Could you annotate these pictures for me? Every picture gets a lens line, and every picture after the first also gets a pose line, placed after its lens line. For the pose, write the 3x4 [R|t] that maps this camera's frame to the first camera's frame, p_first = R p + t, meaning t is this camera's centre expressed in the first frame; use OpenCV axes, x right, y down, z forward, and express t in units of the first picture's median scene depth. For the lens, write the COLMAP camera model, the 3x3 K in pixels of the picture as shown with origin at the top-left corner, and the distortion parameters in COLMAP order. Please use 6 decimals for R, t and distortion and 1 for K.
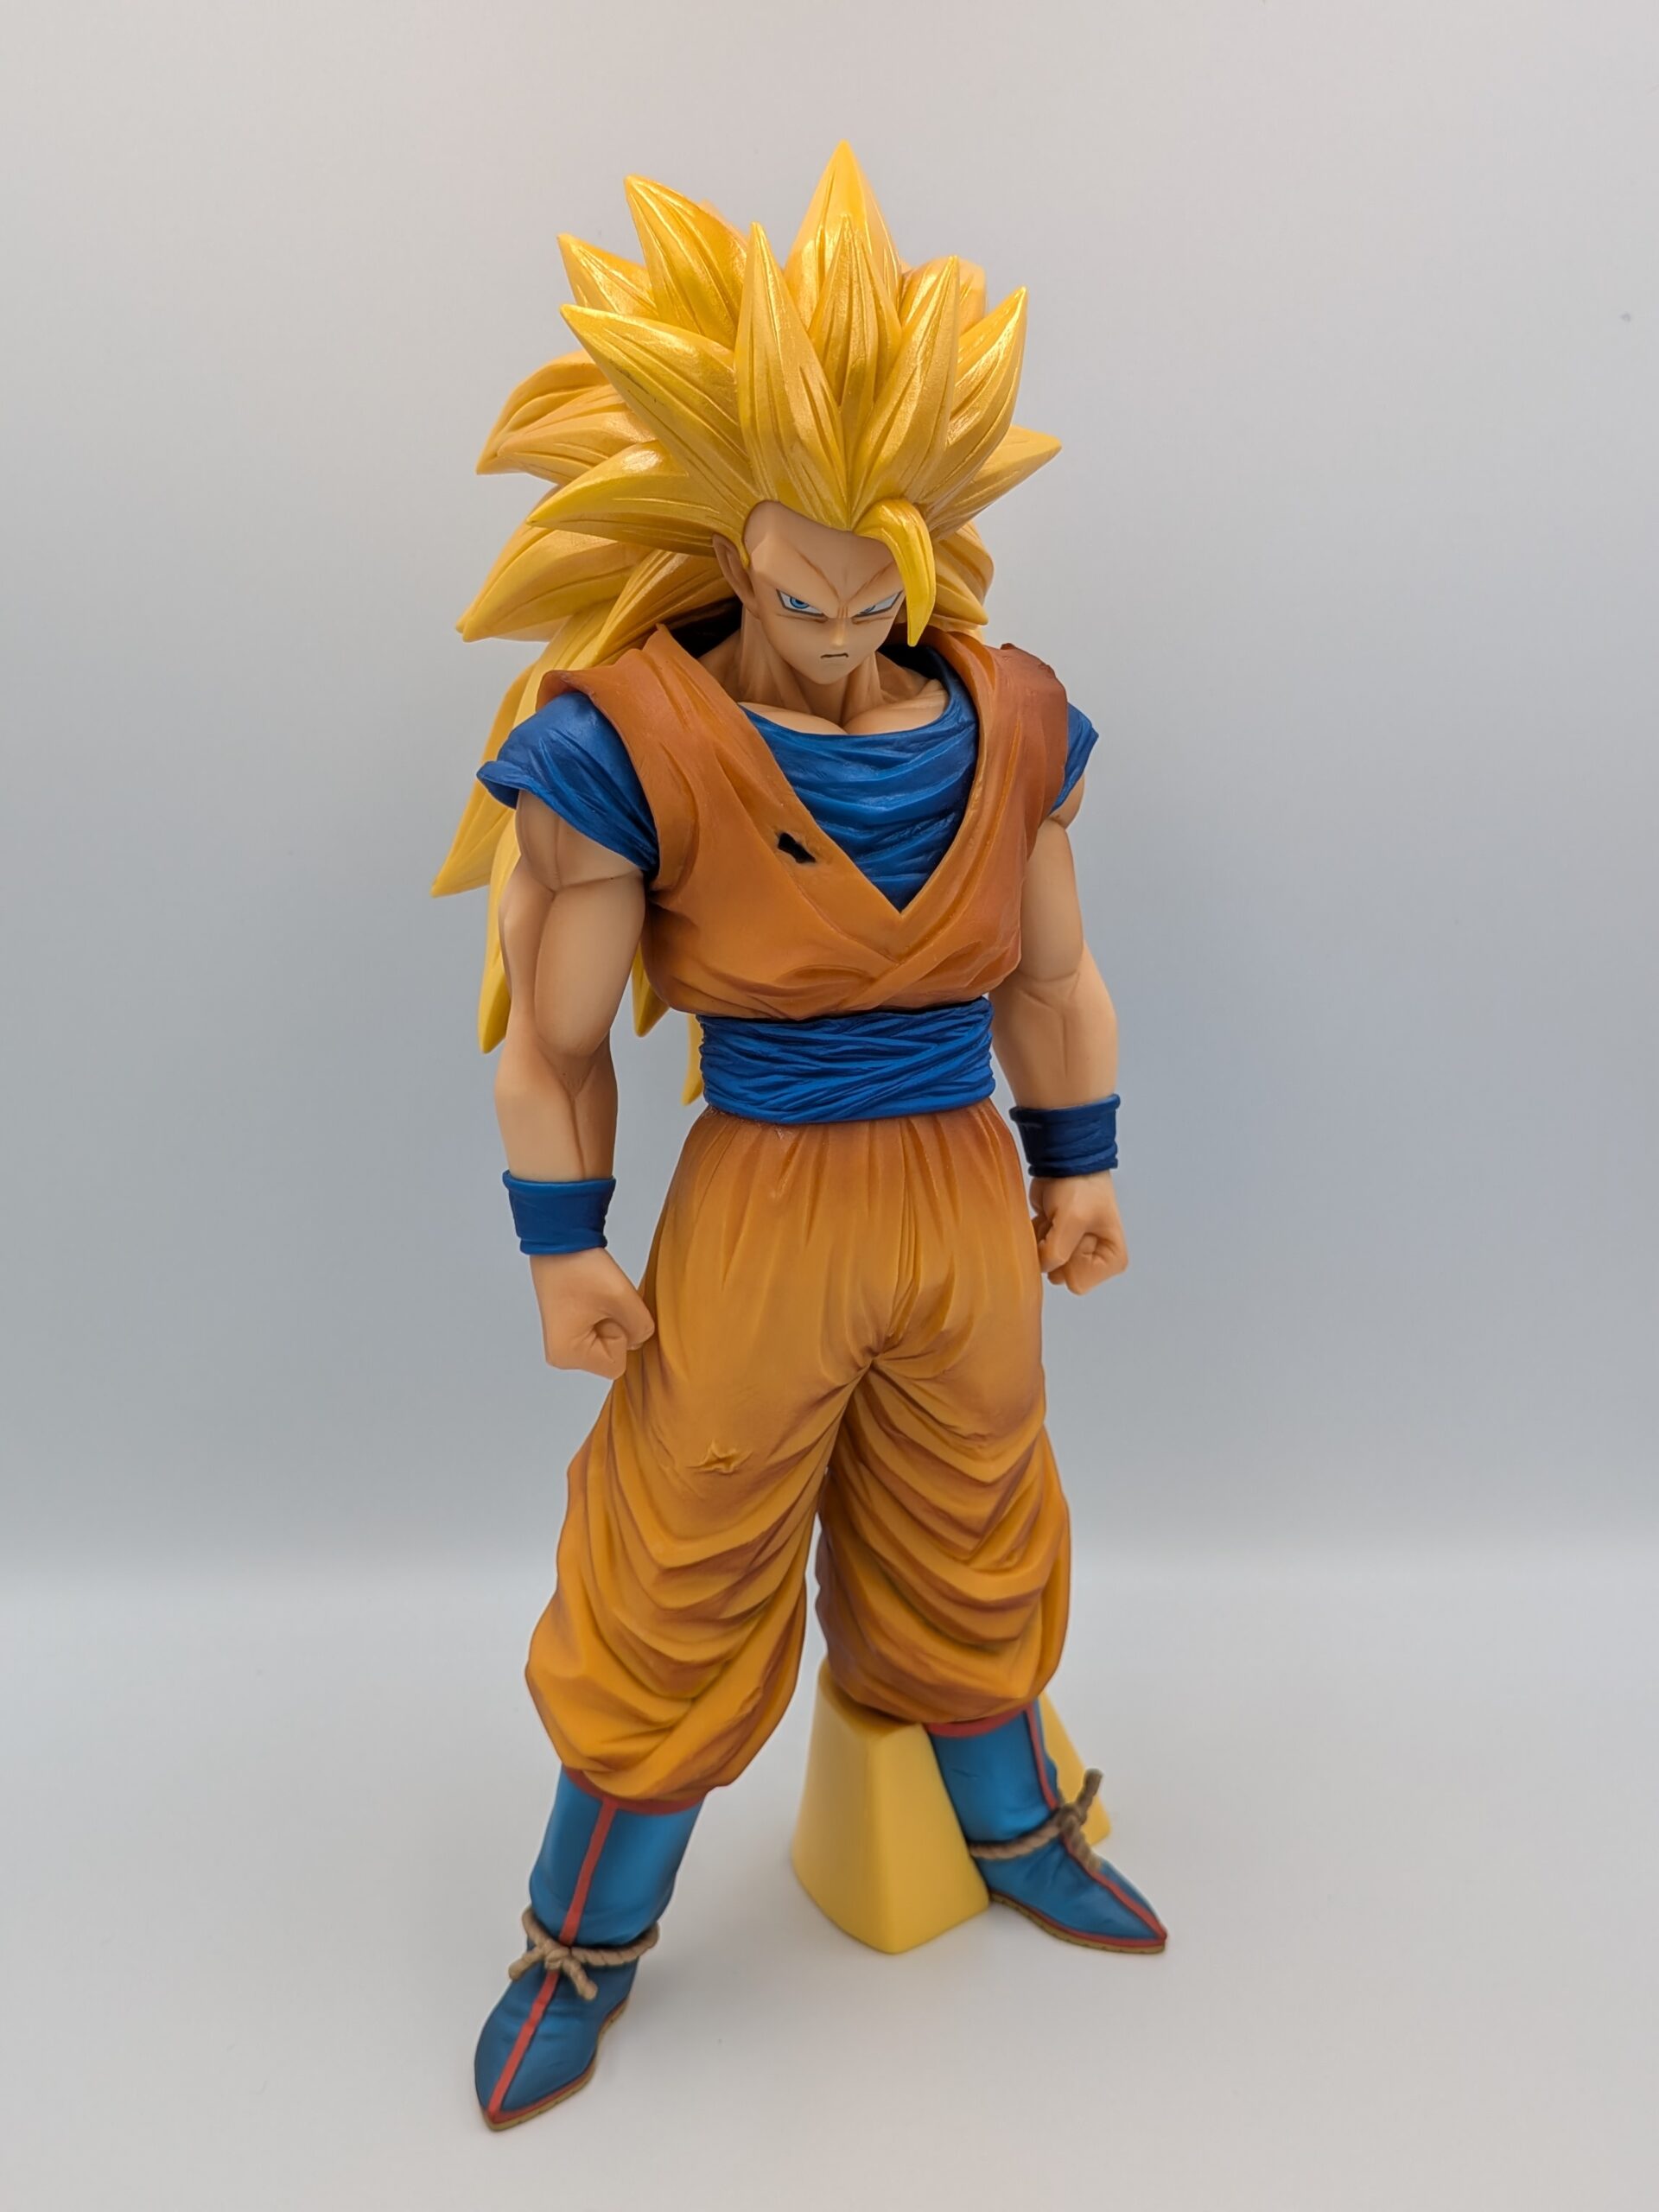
lens RADIAL K [[2084.3, 0, 833.6], [0, 2084.3, 1097.7], [0, 0, 1]] dist [0.118046, -0.282852]
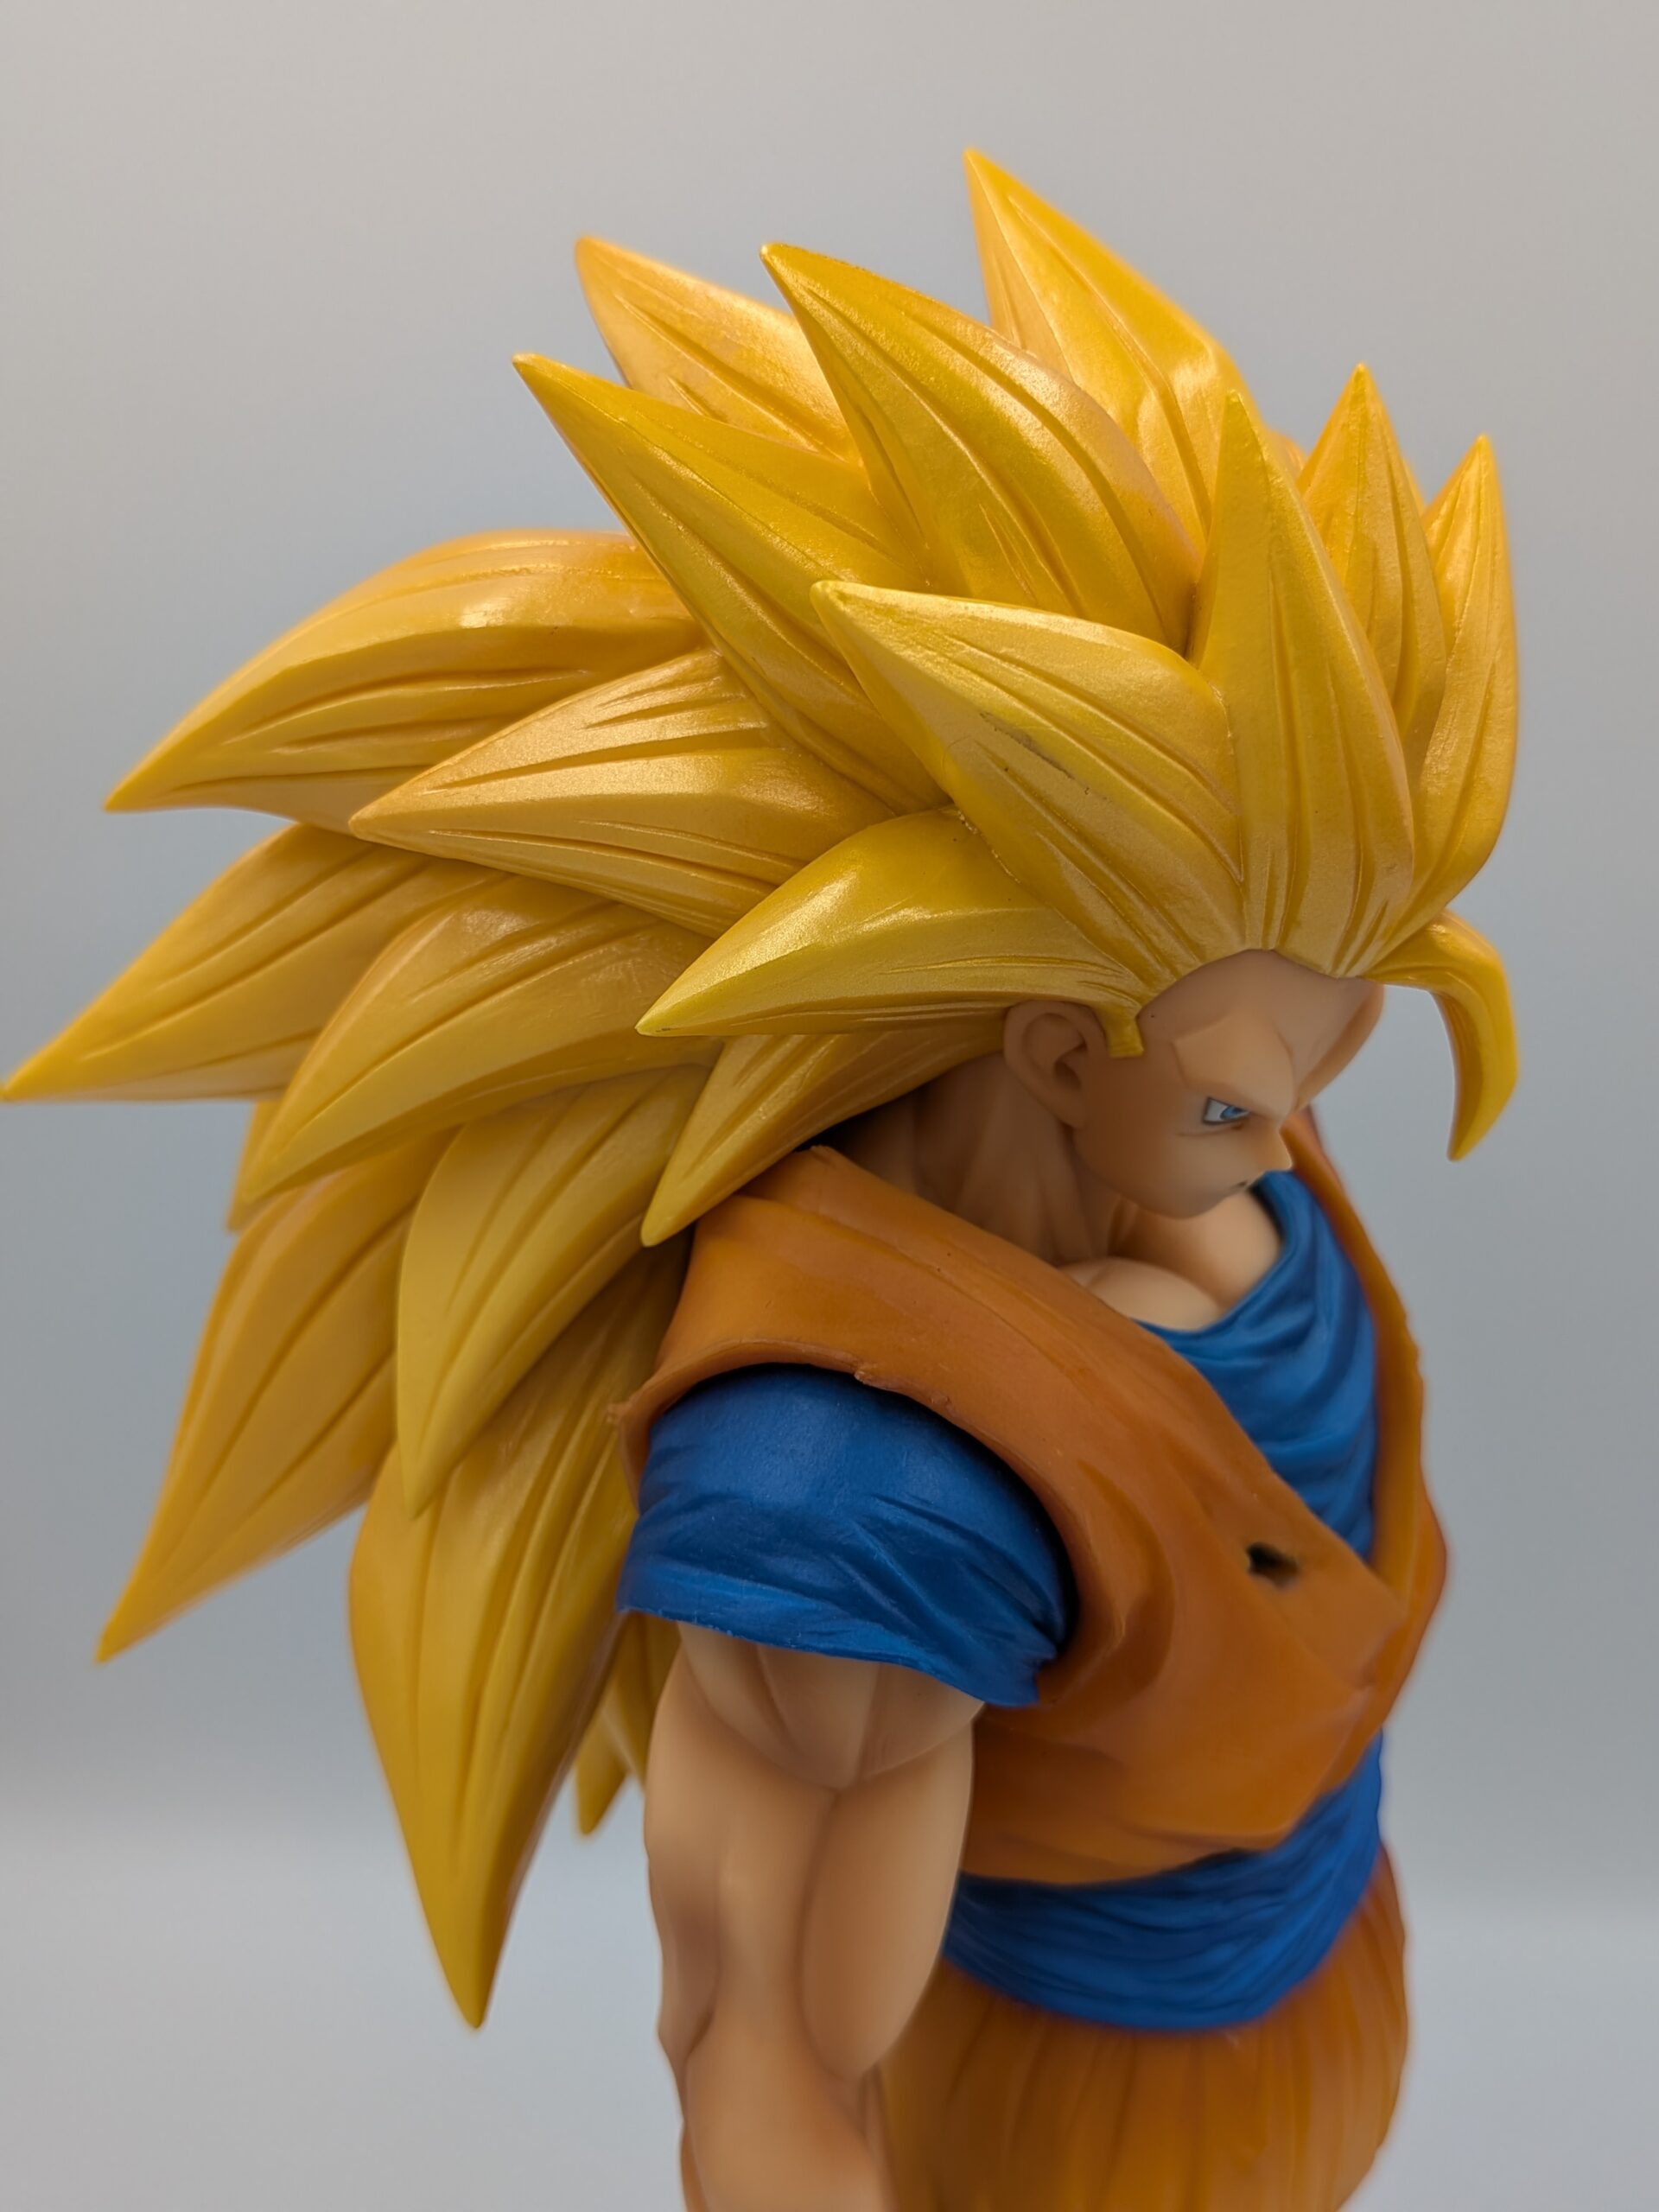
lens RADIAL K [[2156.1, 0, 802.8], [0, 2156.1, 1097.0], [0, 0, 1]] dist [0.111902, -0.303615]
pose [[0.806561, -0.215709, 0.550389, -0.371453], [0.174214, 0.976434, 0.127384, -0.311062], [-0.564897, -0.006858, 0.825133, 0.602315]]
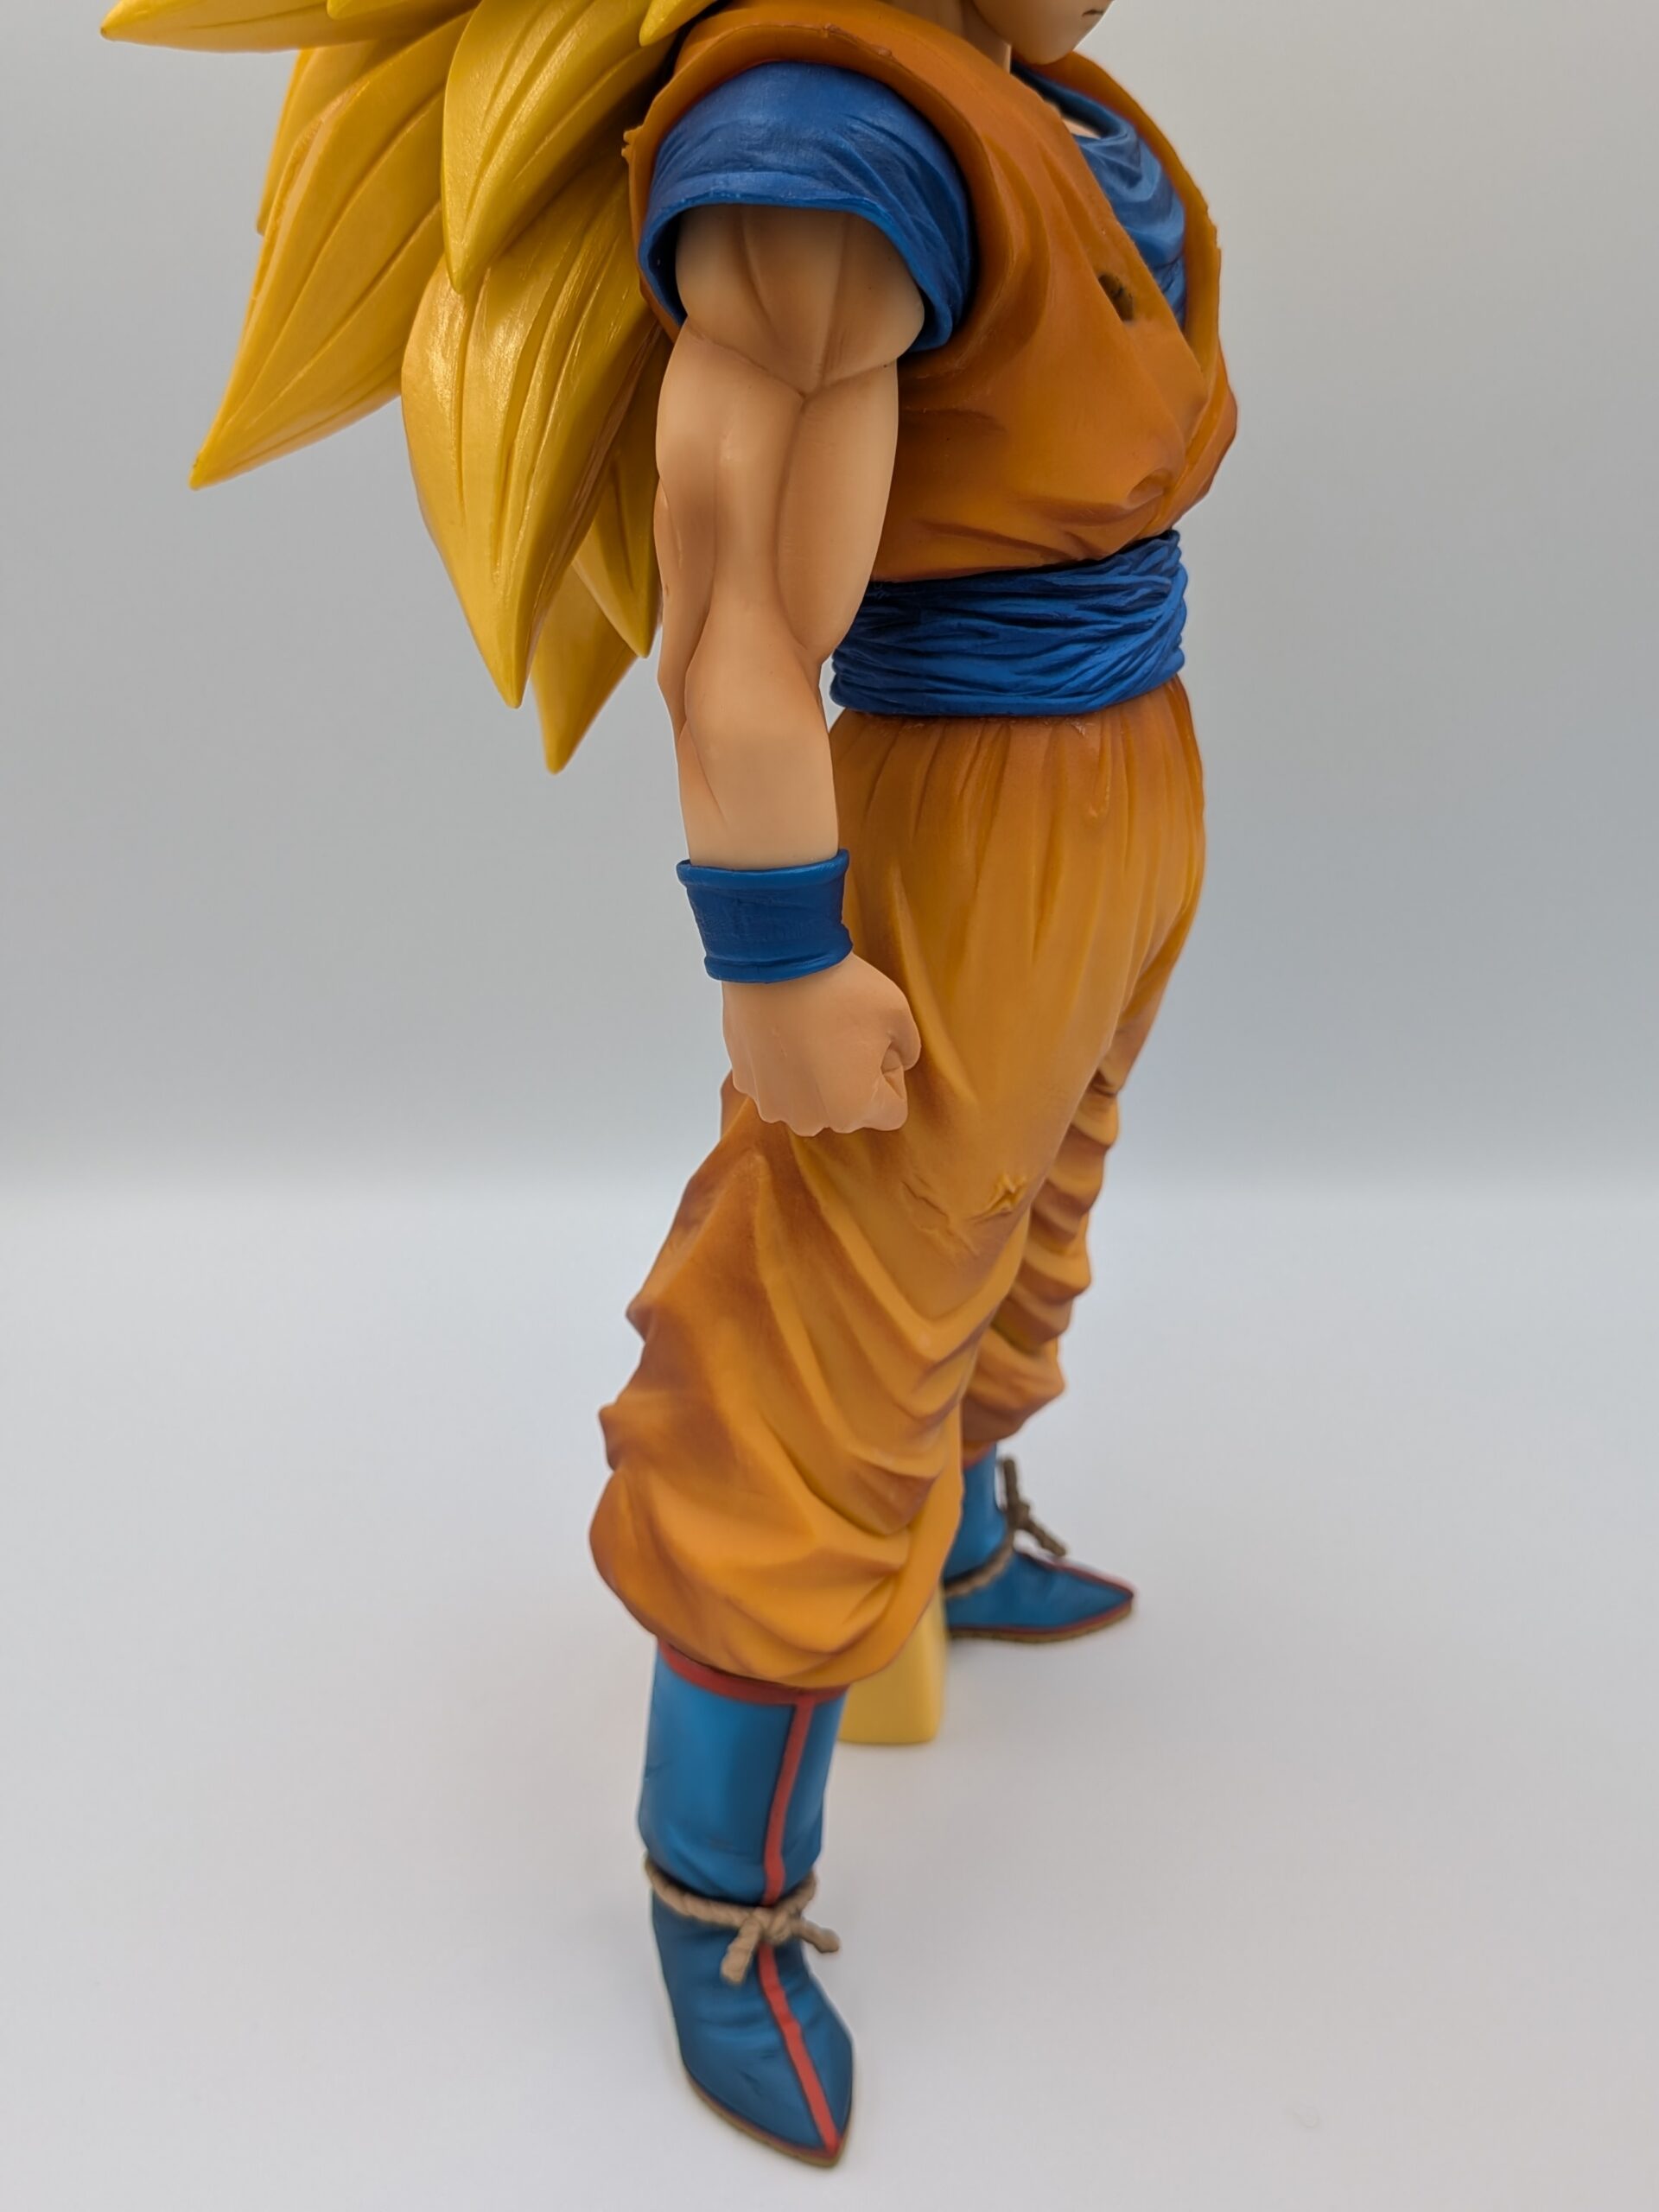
lens RADIAL K [[2122.8, 0, 734.0], [0, 2122.8, 1102.2], [0, 0, 1]] dist [0.130798, -0.334538]
pose [[0.758832, -0.258644, 0.597727, -0.590079], [0.177112, 0.965127, 0.192773, -0.021265], [-0.626742, -0.040417, 0.778178, 0.497188]]
